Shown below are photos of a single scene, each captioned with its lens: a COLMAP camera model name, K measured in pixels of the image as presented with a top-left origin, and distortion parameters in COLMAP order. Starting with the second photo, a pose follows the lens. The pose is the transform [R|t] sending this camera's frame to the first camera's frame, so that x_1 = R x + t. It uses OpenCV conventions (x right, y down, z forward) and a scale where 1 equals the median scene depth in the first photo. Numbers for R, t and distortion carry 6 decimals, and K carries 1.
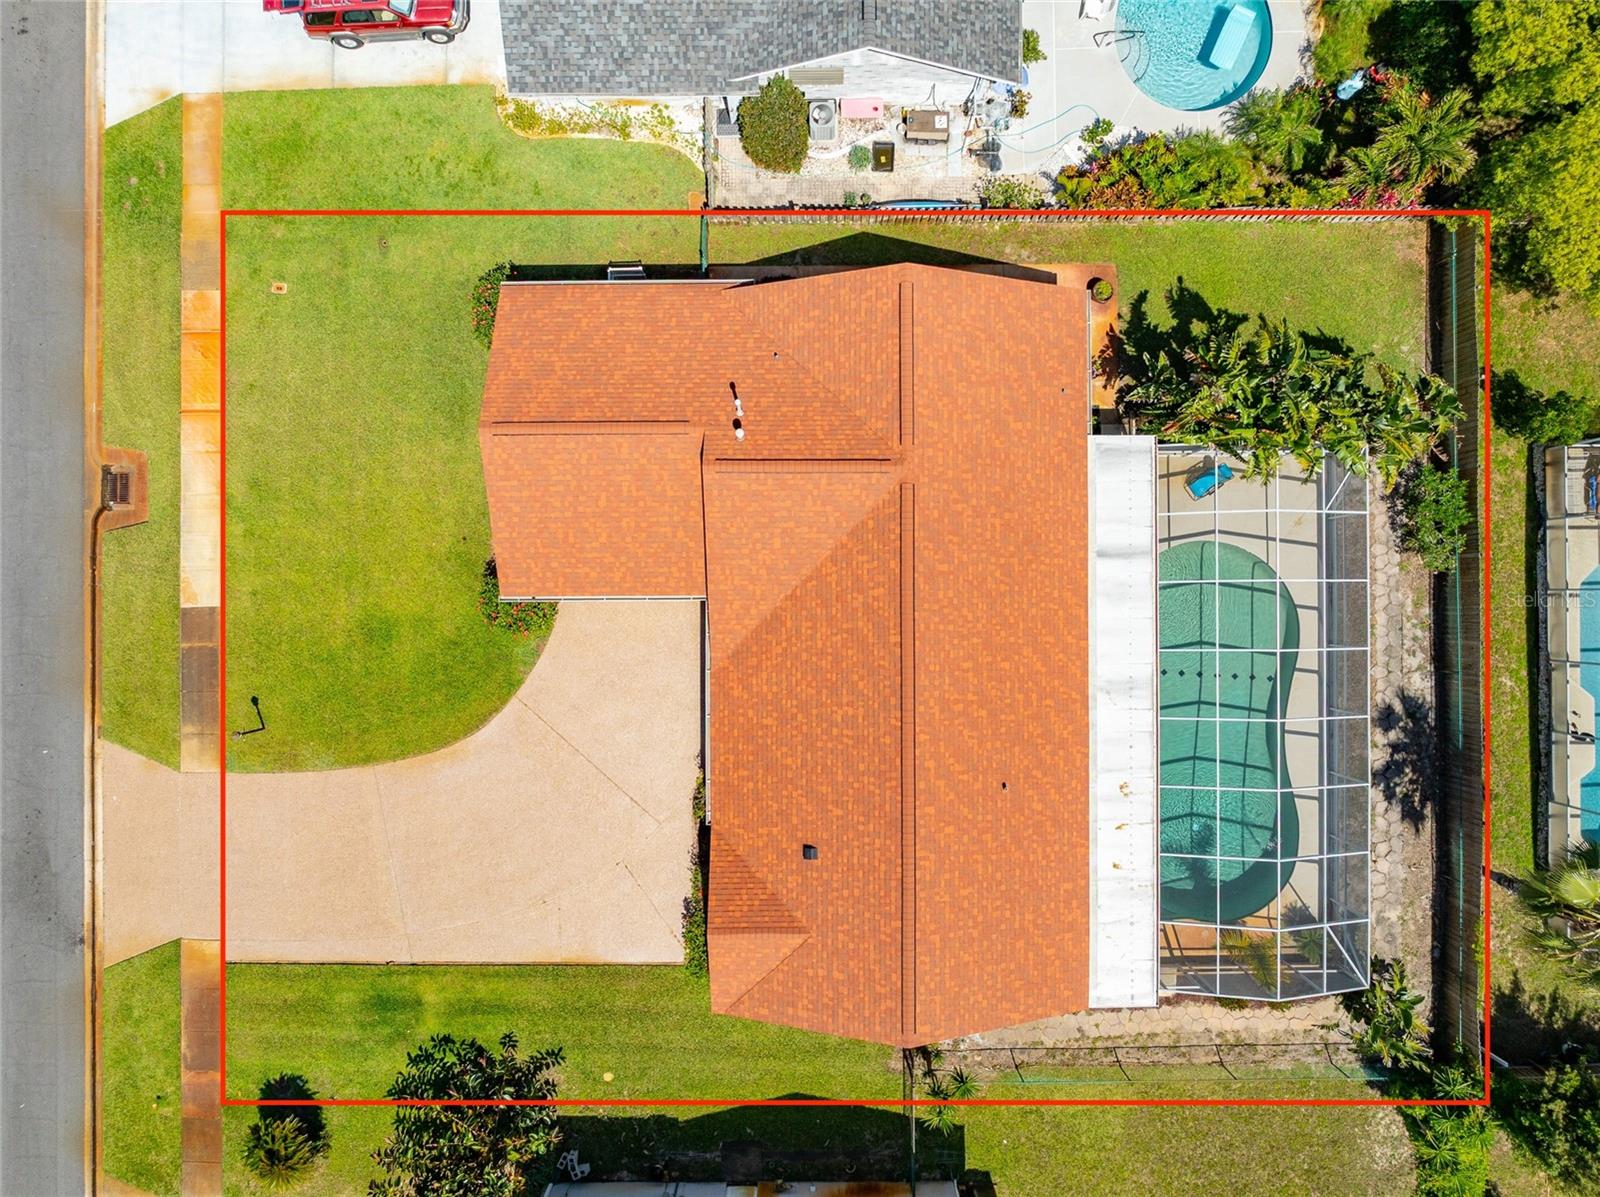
lens RADIAL K [[1124.7, 0, 805.3], [0, 1124.7, 592.6], [0, 0, 1]] dist [-0.025727, 0.009970]
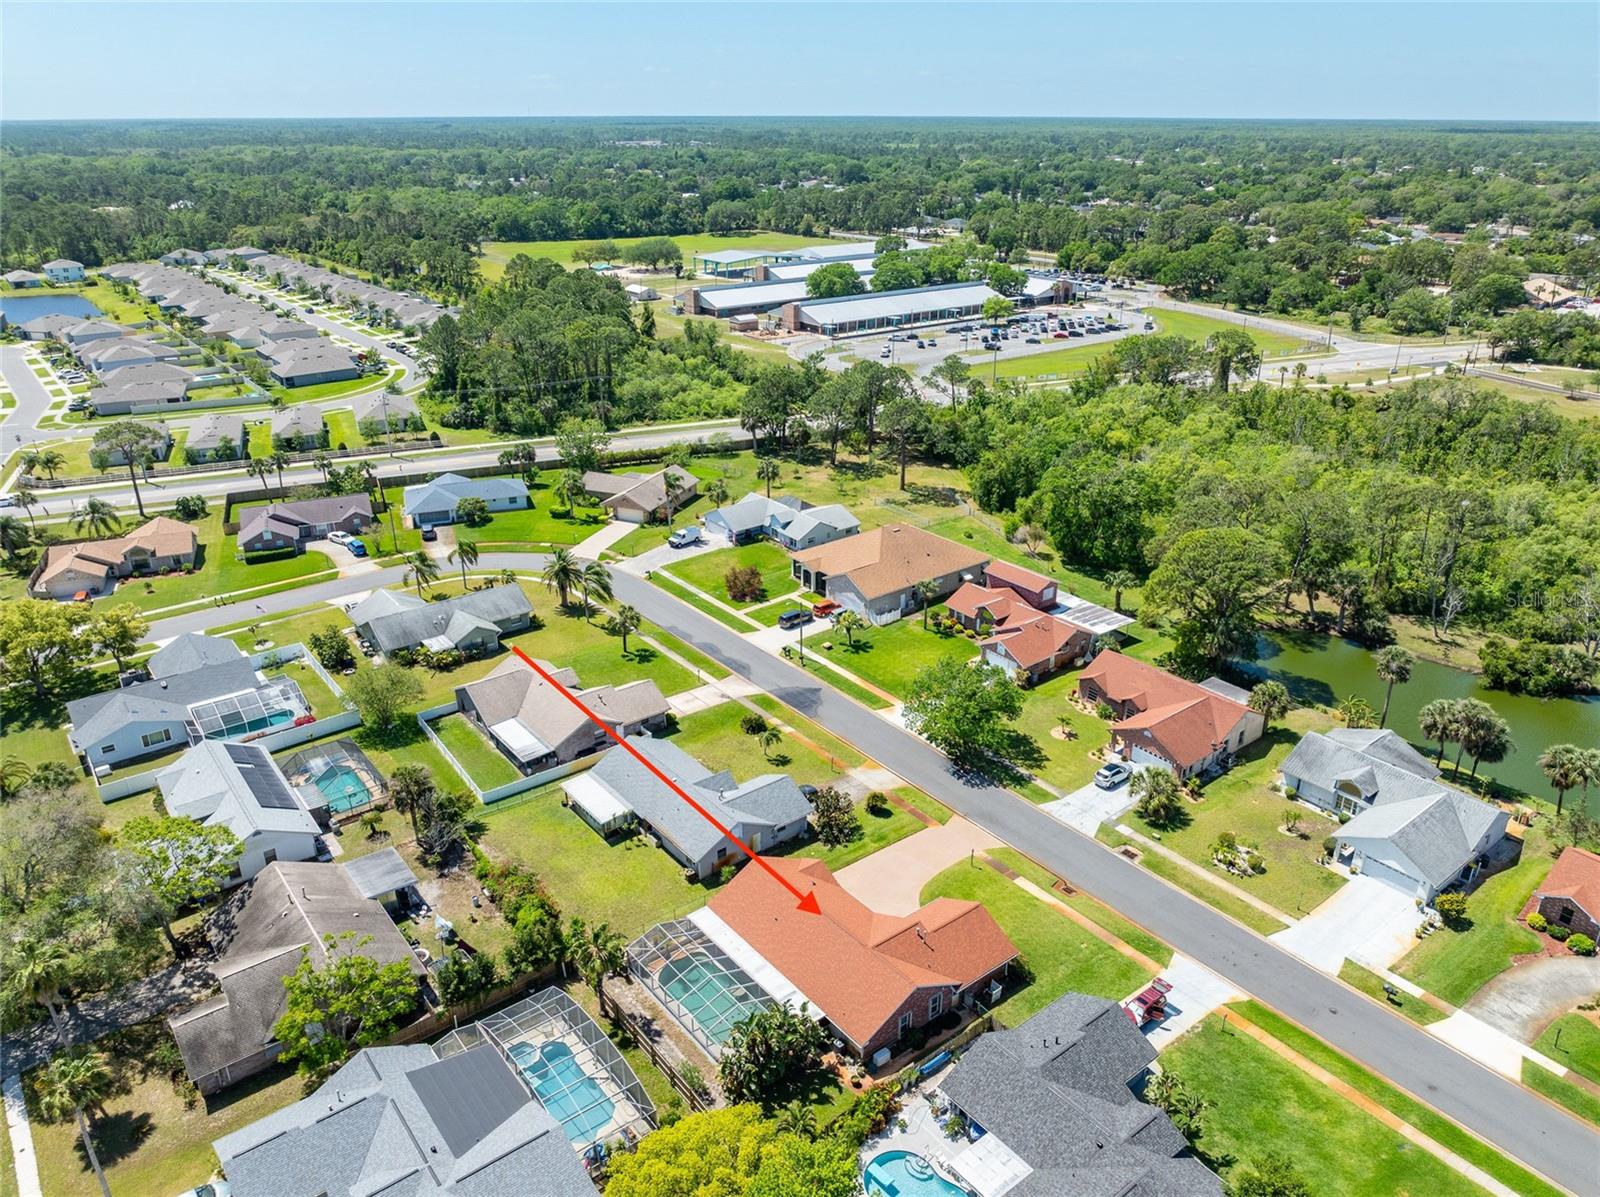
lens RADIAL K [[1124.7, 0, 805.3], [0, 1124.7, 592.6], [0, 0, 1]] dist [-0.025727, 0.009970]
pose [[-0.787717, 0.239328, -0.567647, 1.443443], [-0.616036, -0.304662, 0.726416, -1.606900], [0.000911, 0.921902, 0.387422, -0.880723]]
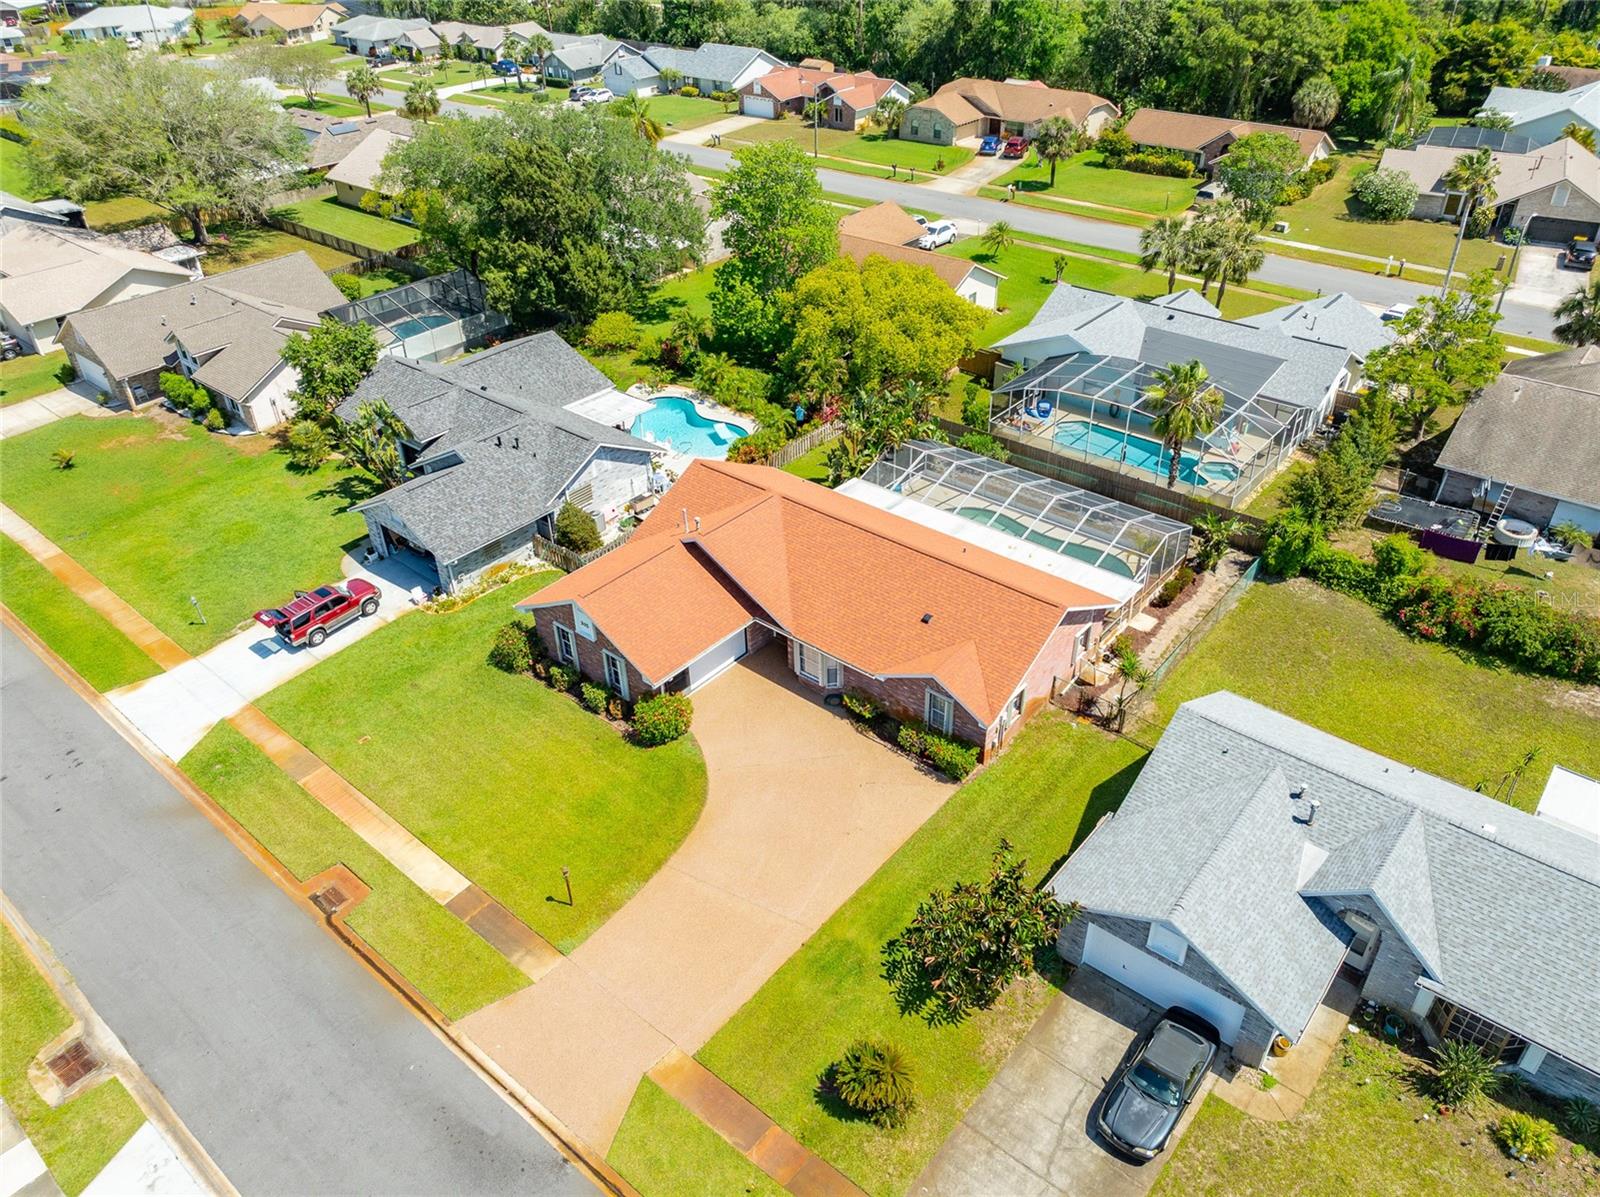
lens RADIAL K [[1145.5, 0, 806.4], [0, 1145.5, 600.4], [0, 0, 1]] dist [-0.027680, 0.012722]
pose [[0.647908, -0.439270, 0.622300, -0.914341], [0.761543, 0.356028, -0.541568, 0.816416], [0.016338, 0.824794, 0.565197, 0.101730]]
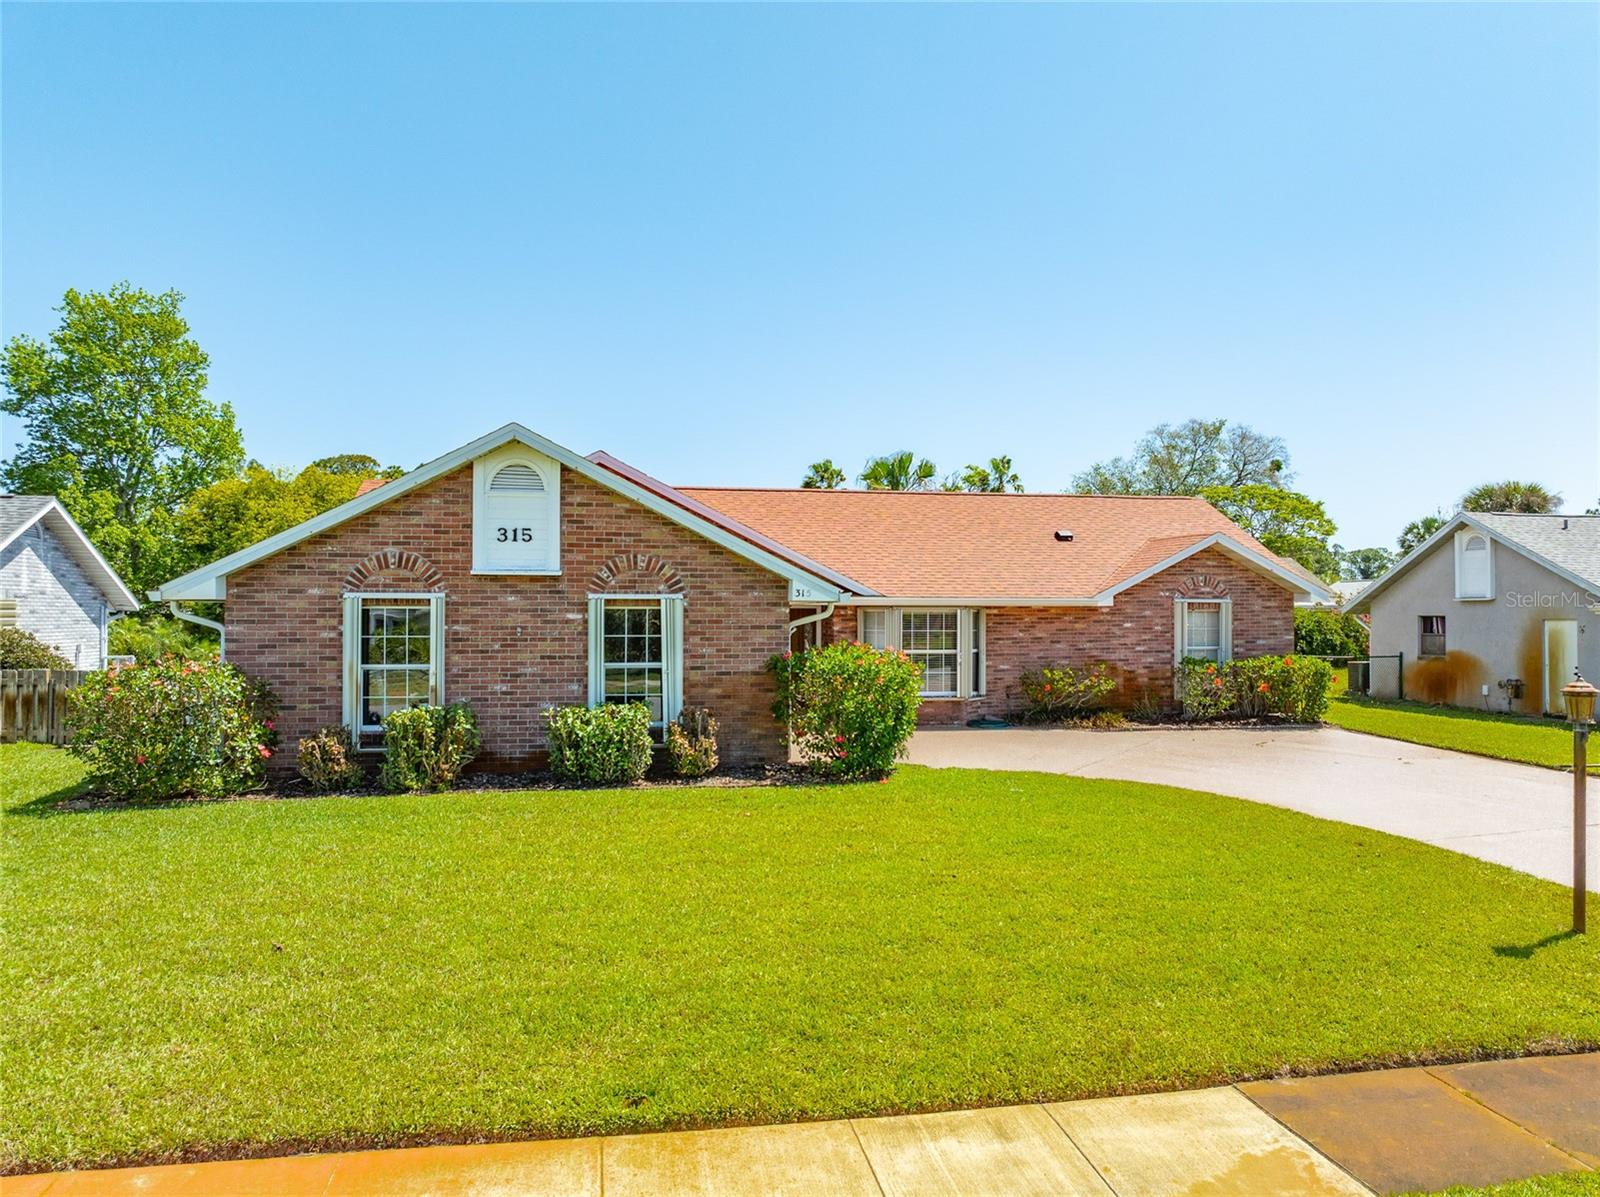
lens RADIAL K [[1131.8, 0, 808.6], [0, 1131.8, 603.8], [0, 0, 1]] dist [-0.028945, 0.016766]
pose [[-0.170759, 0.010440, 0.985258, -0.699134], [0.985289, 0.008699, 0.170672, -0.087767], [-0.006789, 0.999908, -0.011772, 0.935317]]
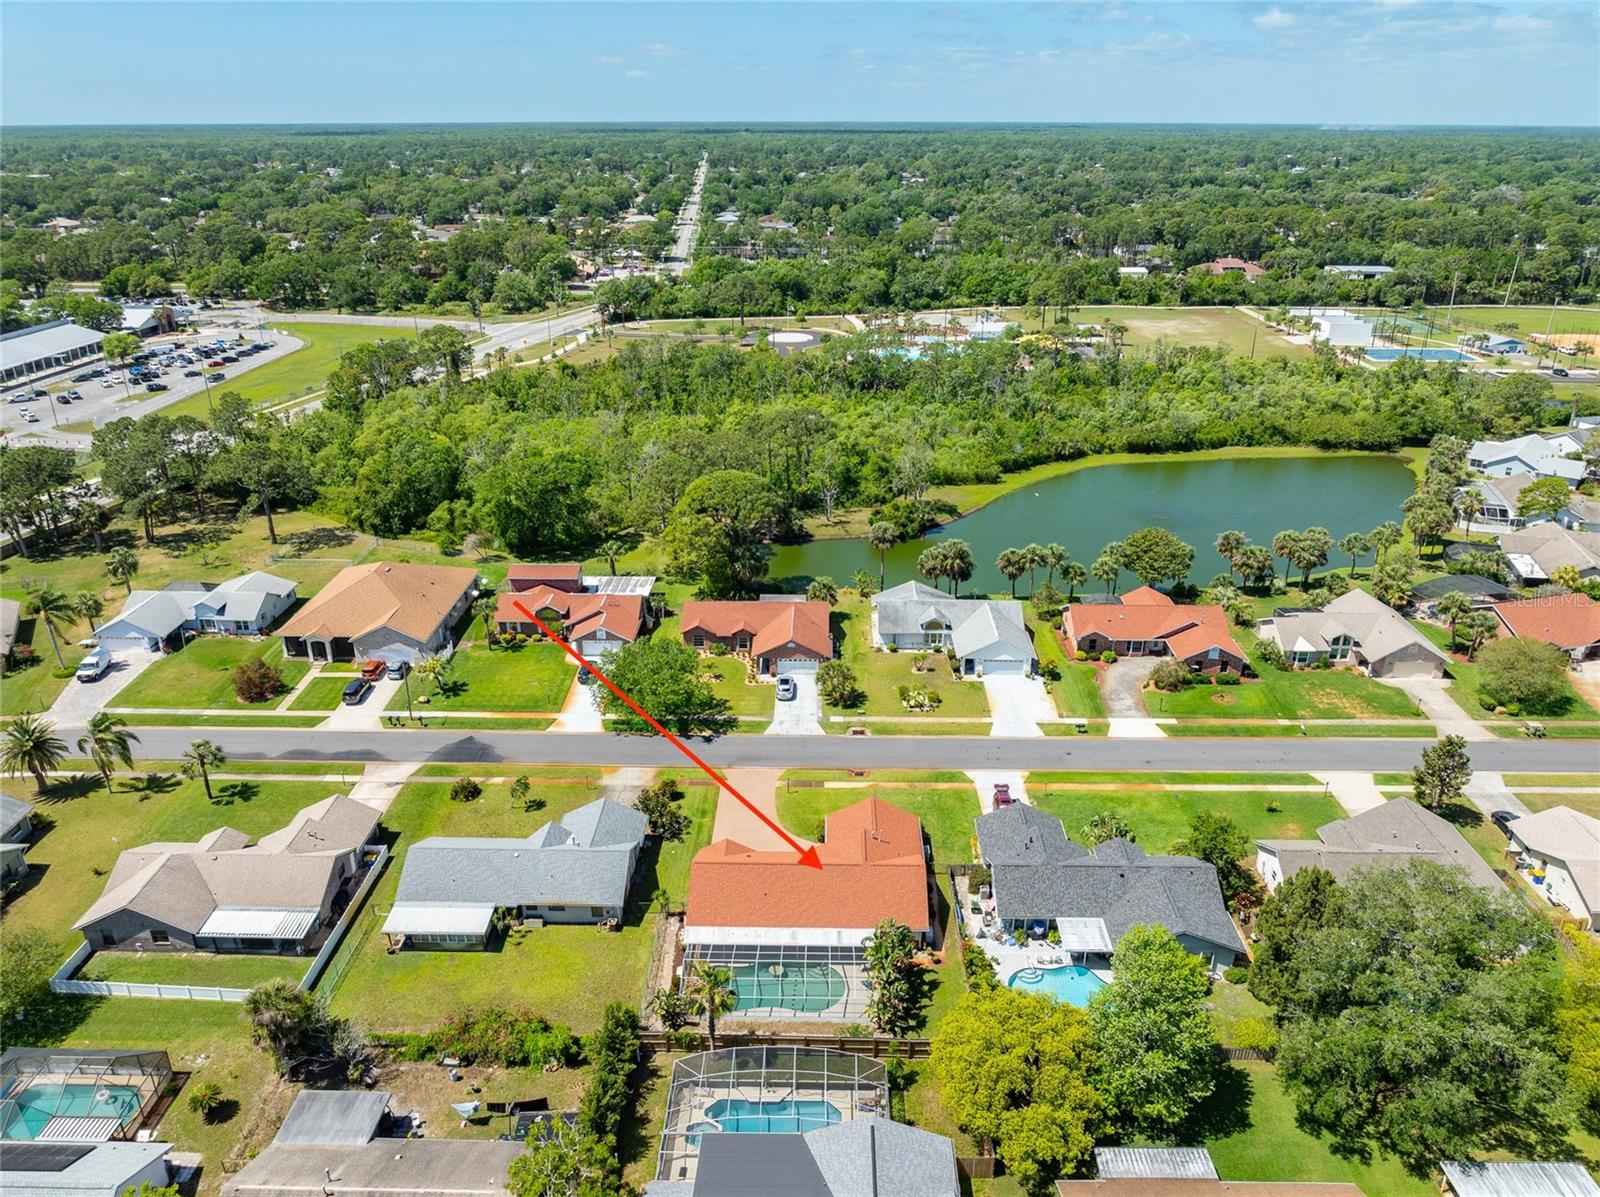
lens RADIAL K [[1124.7, 0, 805.3], [0, 1124.7, 592.6], [0, 0, 1]] dist [-0.025727, 0.009970]
pose [[-0.026605, 0.386677, -0.921832, 2.438075], [-0.999632, -0.005450, 0.026565, -0.017120], [0.005248, 0.922199, 0.386679, -0.886127]]
